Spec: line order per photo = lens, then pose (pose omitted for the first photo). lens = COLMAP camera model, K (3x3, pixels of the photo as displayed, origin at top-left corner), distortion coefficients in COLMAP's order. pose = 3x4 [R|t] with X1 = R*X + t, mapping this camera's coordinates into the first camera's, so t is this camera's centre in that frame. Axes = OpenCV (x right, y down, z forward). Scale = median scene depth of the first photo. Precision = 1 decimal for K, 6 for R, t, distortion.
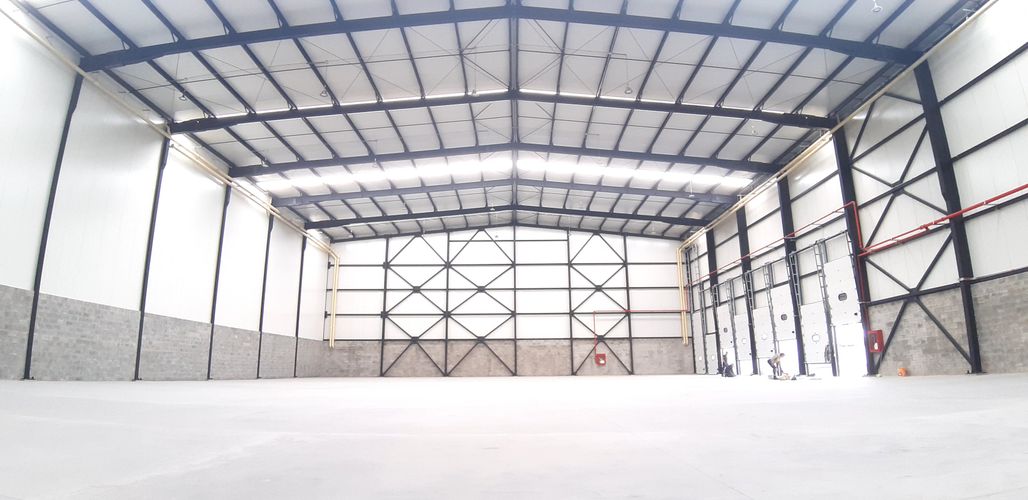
lens RADIAL K [[540.9, 0, 521.0], [0, 540.9, 250.8], [0, 0, 1]] dist [-0.086137, -0.015251]
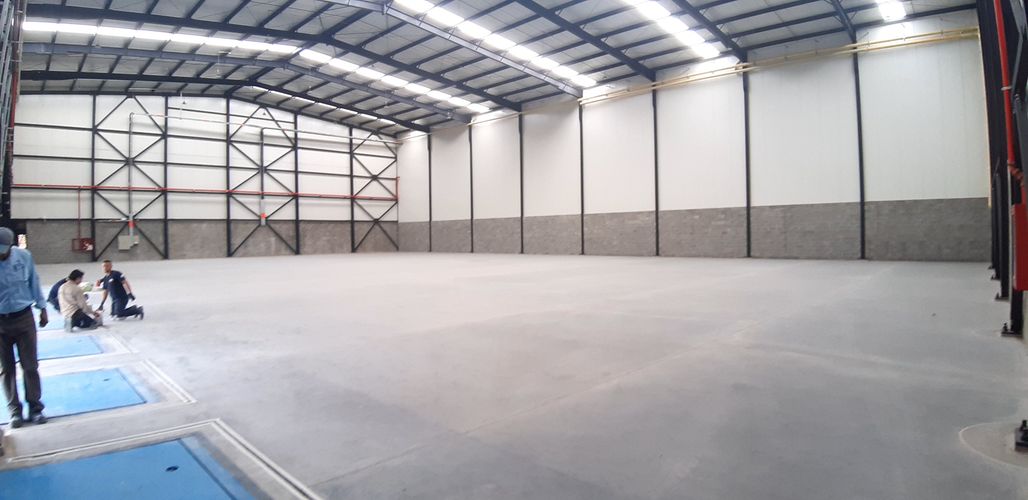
lens RADIAL K [[540.9, 0, 519.4], [0, 540.9, 251.3], [0, 0, 1]] dist [-0.086137, -0.015251]
pose [[-0.700058, 0.038896, -0.713026, 0.324224], [0.171513, 0.978445, -0.115019, 0.203888], [0.693183, -0.202813, -0.691639, 1.032183]]
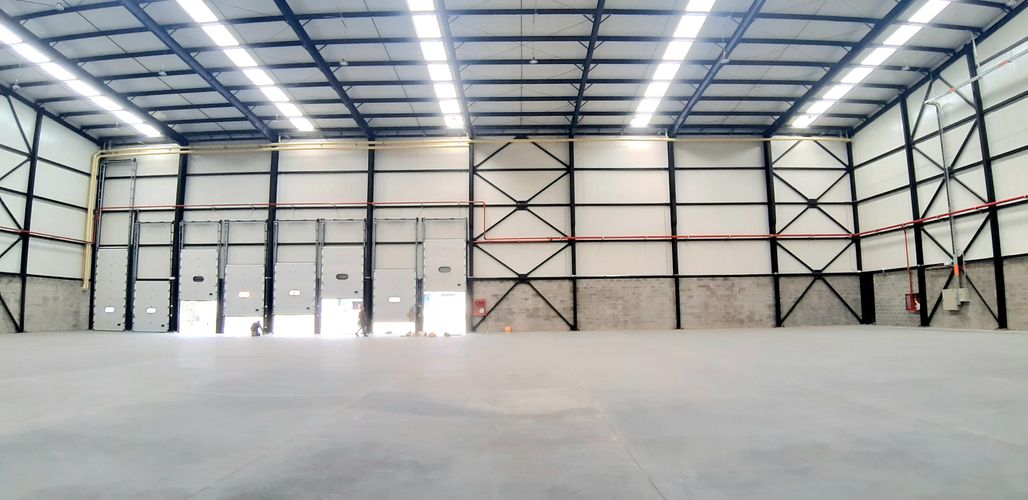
lens RADIAL K [[540.9, 0, 509.8], [0, 540.9, 247.8], [0, 0, 1]] dist [-0.086137, -0.015251]
pose [[0.009232, 0.115798, 0.993230, -0.366490], [-0.203949, 0.972612, -0.111498, 0.083051], [-0.978938, -0.201539, 0.032596, 0.453633]]
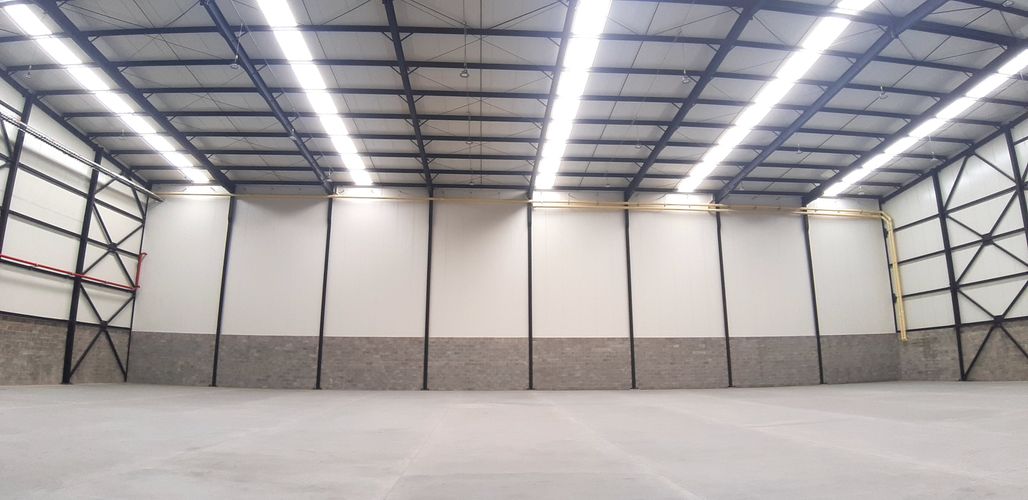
lens RADIAL K [[540.9, 0, 512.0], [0, 540.9, 251.8], [0, 0, 1]] dist [-0.086137, -0.015251]
pose [[0.051733, -0.196769, -0.979084, 0.338709], [0.213084, 0.959995, -0.181674, 0.075991], [0.975663, -0.199228, 0.091592, 0.442305]]
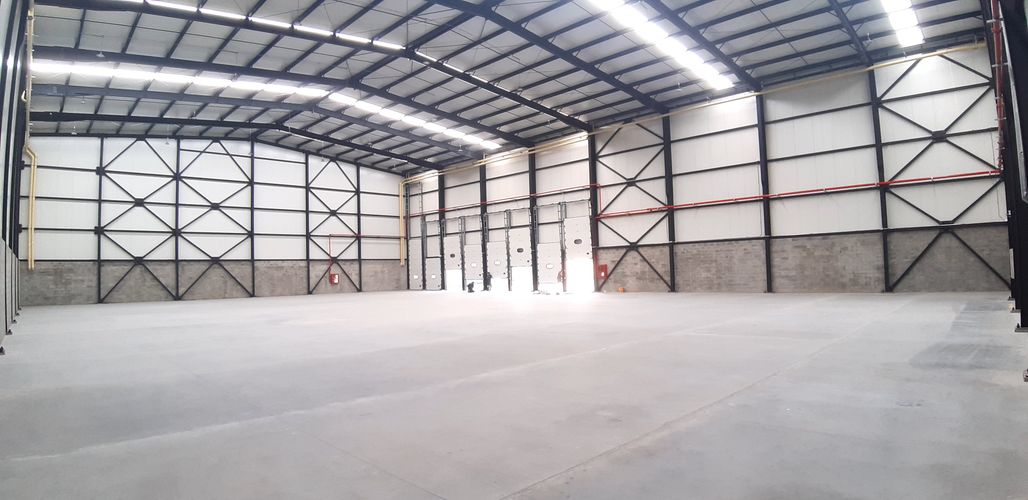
lens RADIAL K [[540.9, 0, 521.2], [0, 540.9, 252.0], [0, 0, 1]] dist [-0.086137, -0.015251]
pose [[0.711546, 0.013581, 0.702509, -0.352381], [-0.129579, 0.985201, 0.112200, -0.022125], [-0.690588, -0.170866, 0.702775, -0.010252]]
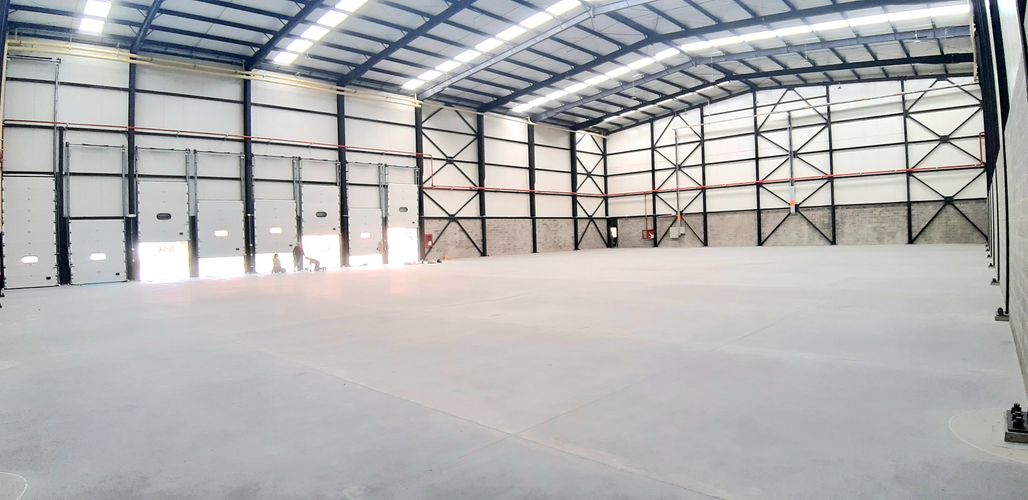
lens RADIAL K [[540.9, 0, 520.2], [0, 540.9, 251.0], [0, 0, 1]] dist [-0.086137, -0.015251]
pose [[-0.722046, 0.015305, 0.691676, -0.369938], [-0.107509, 0.985129, -0.134028, 0.205450], [-0.683441, -0.171136, -0.709663, 1.014789]]
